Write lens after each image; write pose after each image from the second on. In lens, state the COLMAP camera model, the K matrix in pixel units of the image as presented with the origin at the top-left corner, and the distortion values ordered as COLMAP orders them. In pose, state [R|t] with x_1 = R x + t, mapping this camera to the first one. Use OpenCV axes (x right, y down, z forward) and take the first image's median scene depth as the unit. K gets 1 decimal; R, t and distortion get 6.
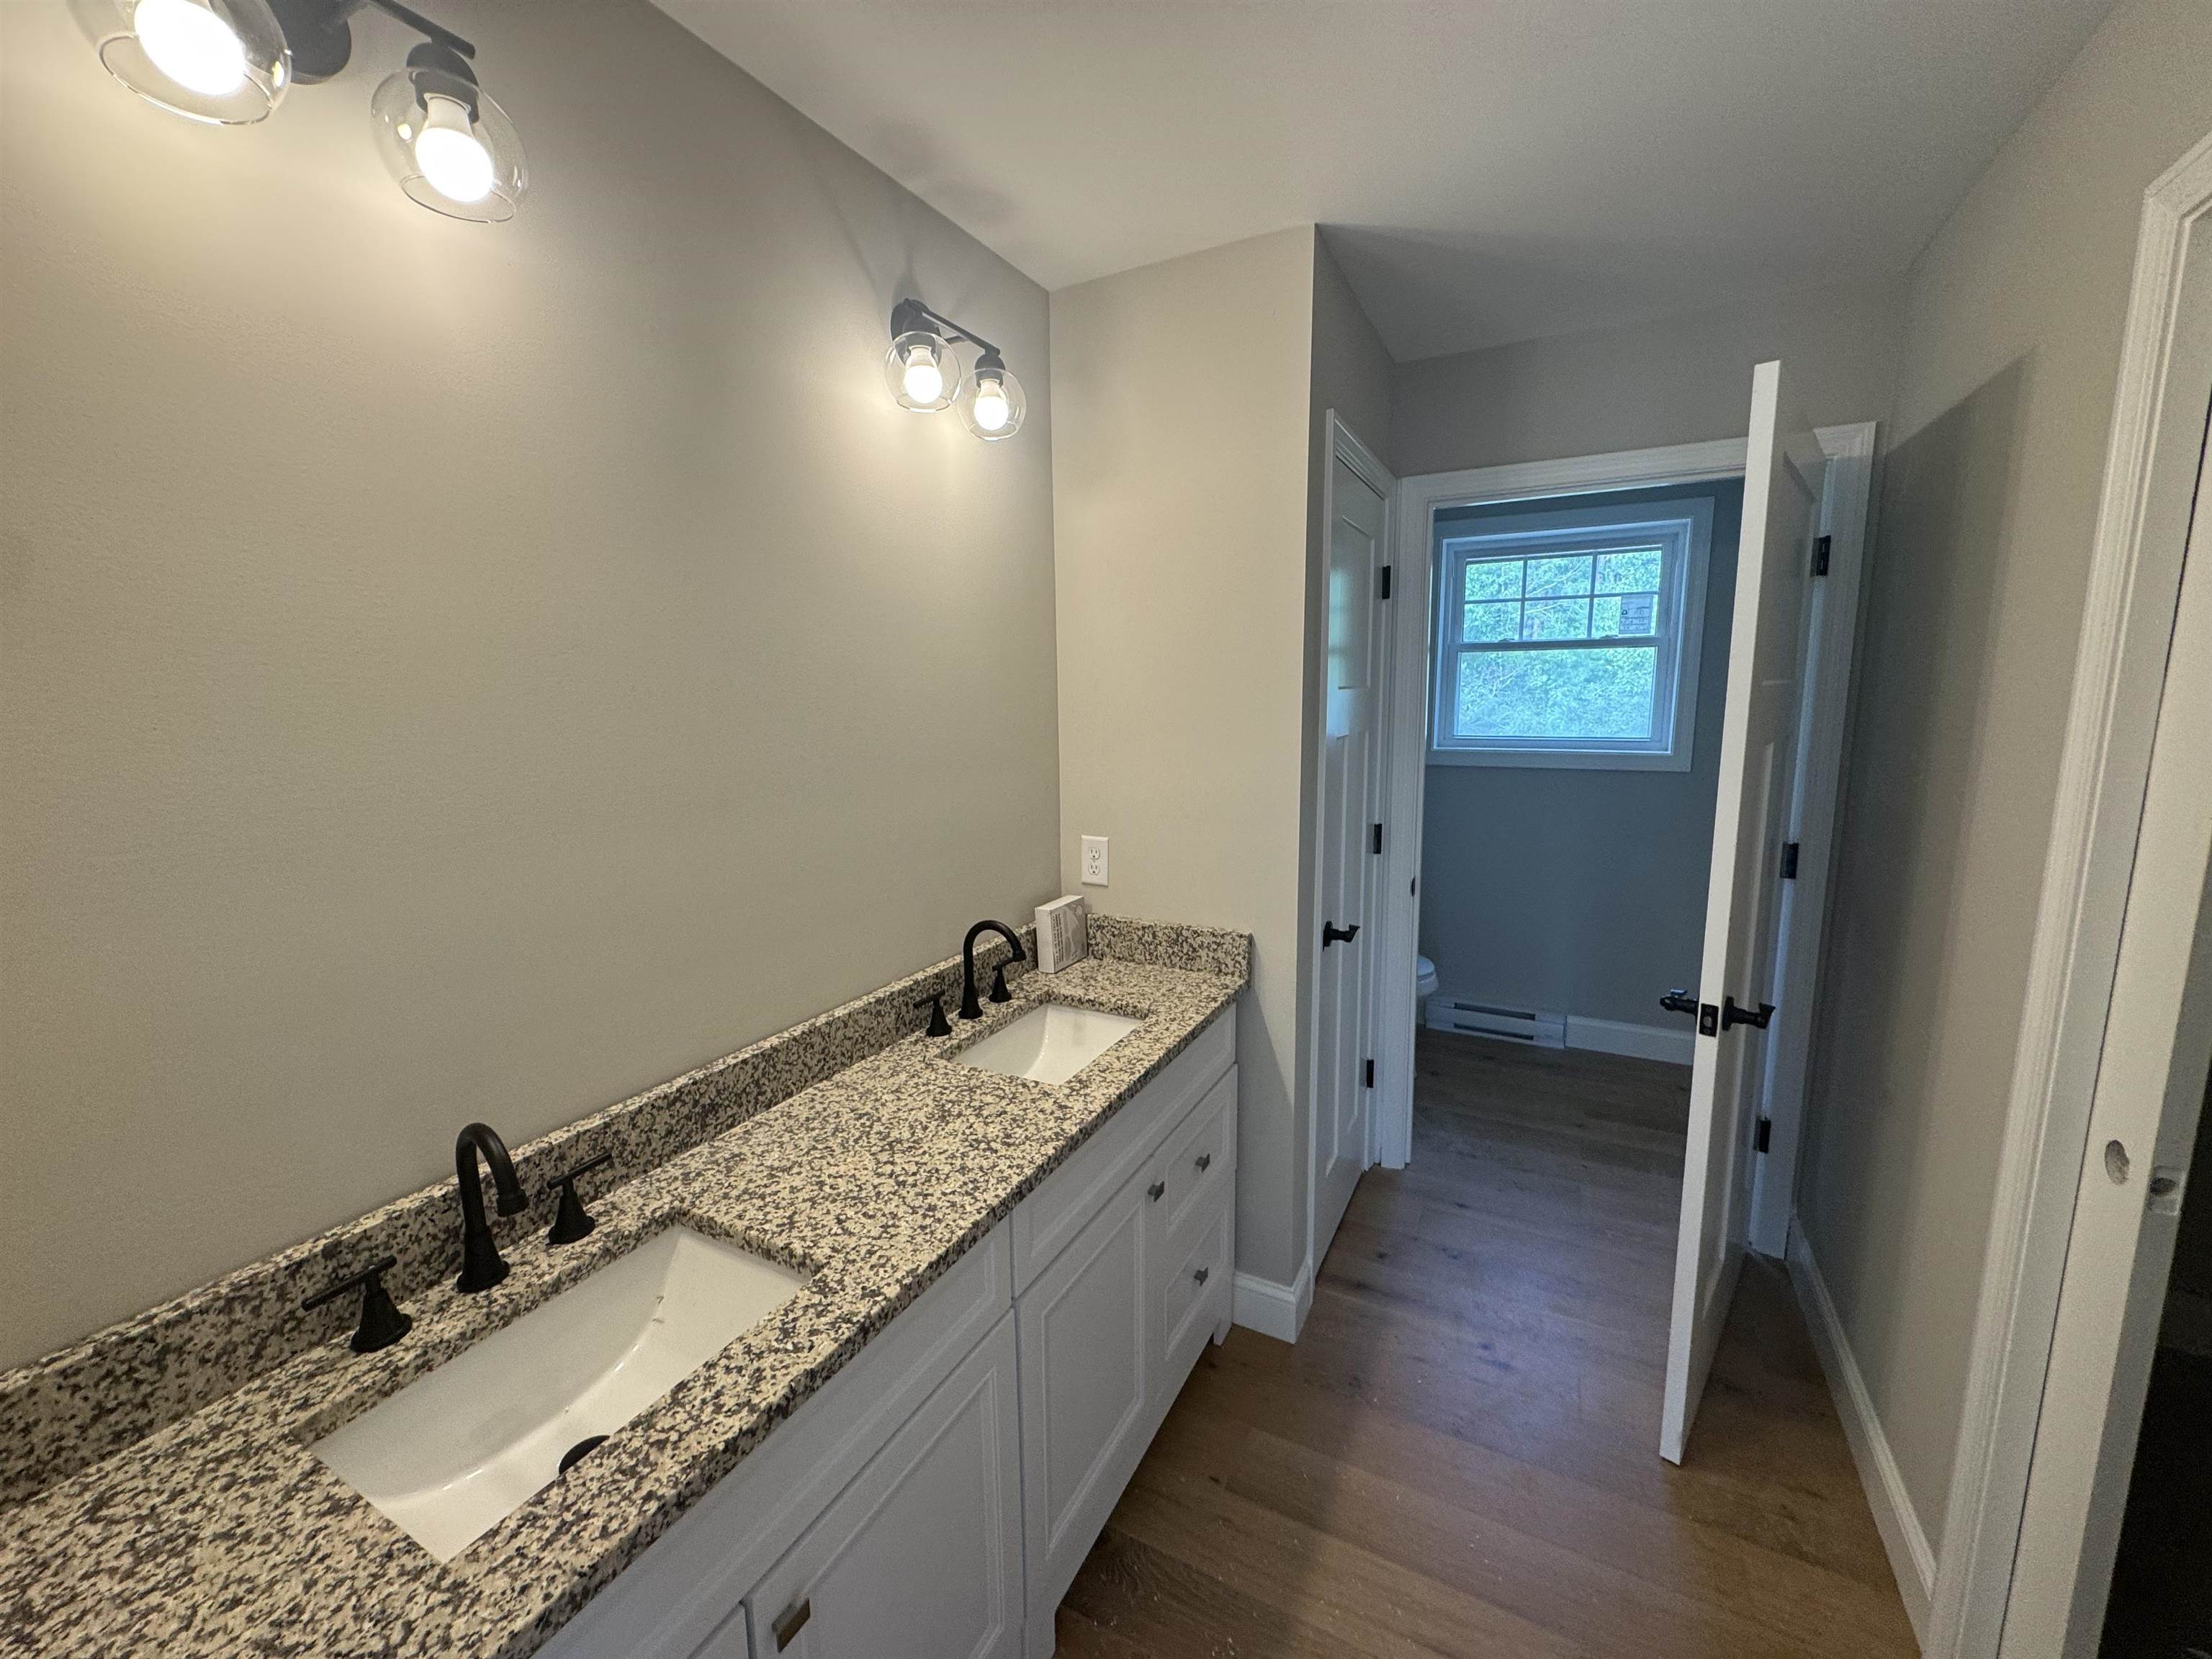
lens RADIAL K [[883.2, 0, 1109.2], [0, 883.2, 826.8], [0, 0, 1]] dist [-0.000705, 0.000067]
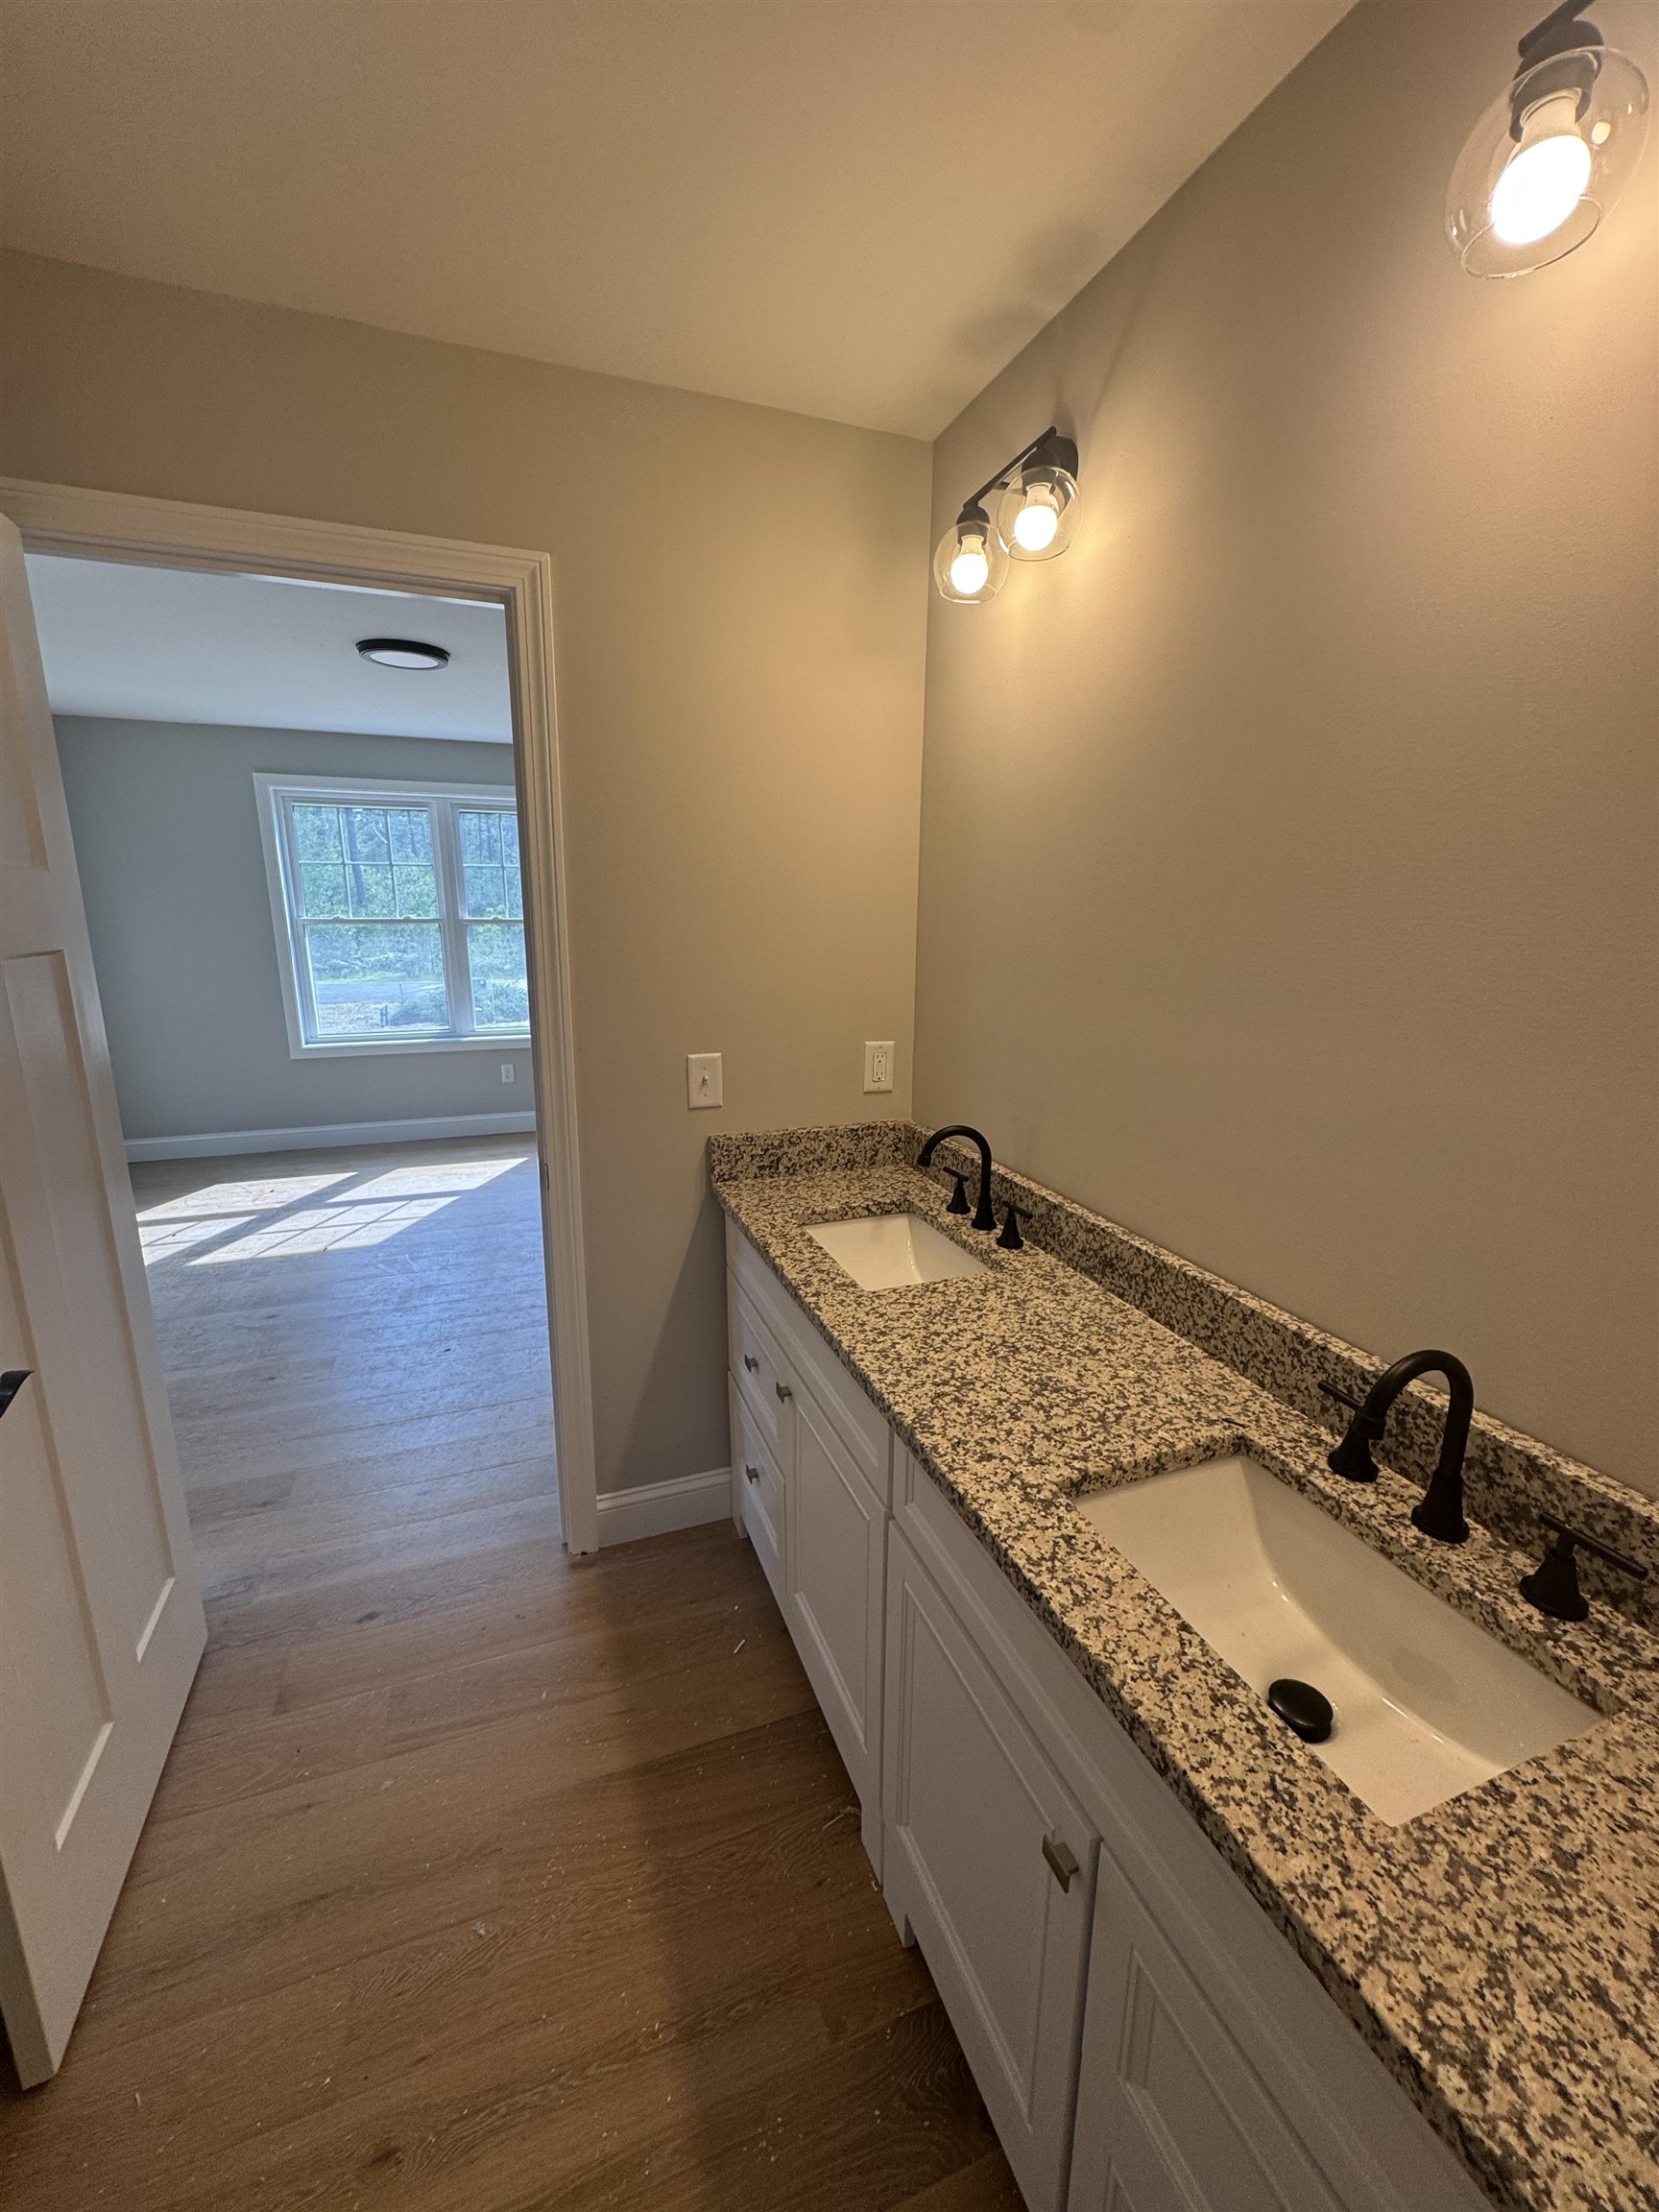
lens RADIAL K [[883.2, 0, 838.5], [0, 883.2, 1113.0], [0, 0, 1]] dist [-0.000705, 0.000067]
pose [[-0.656361, 0.180771, -0.732470, 0.526206], [-0.117656, 0.934465, 0.336054, -0.180414], [0.745216, 0.306753, -0.592077, 1.305333]]
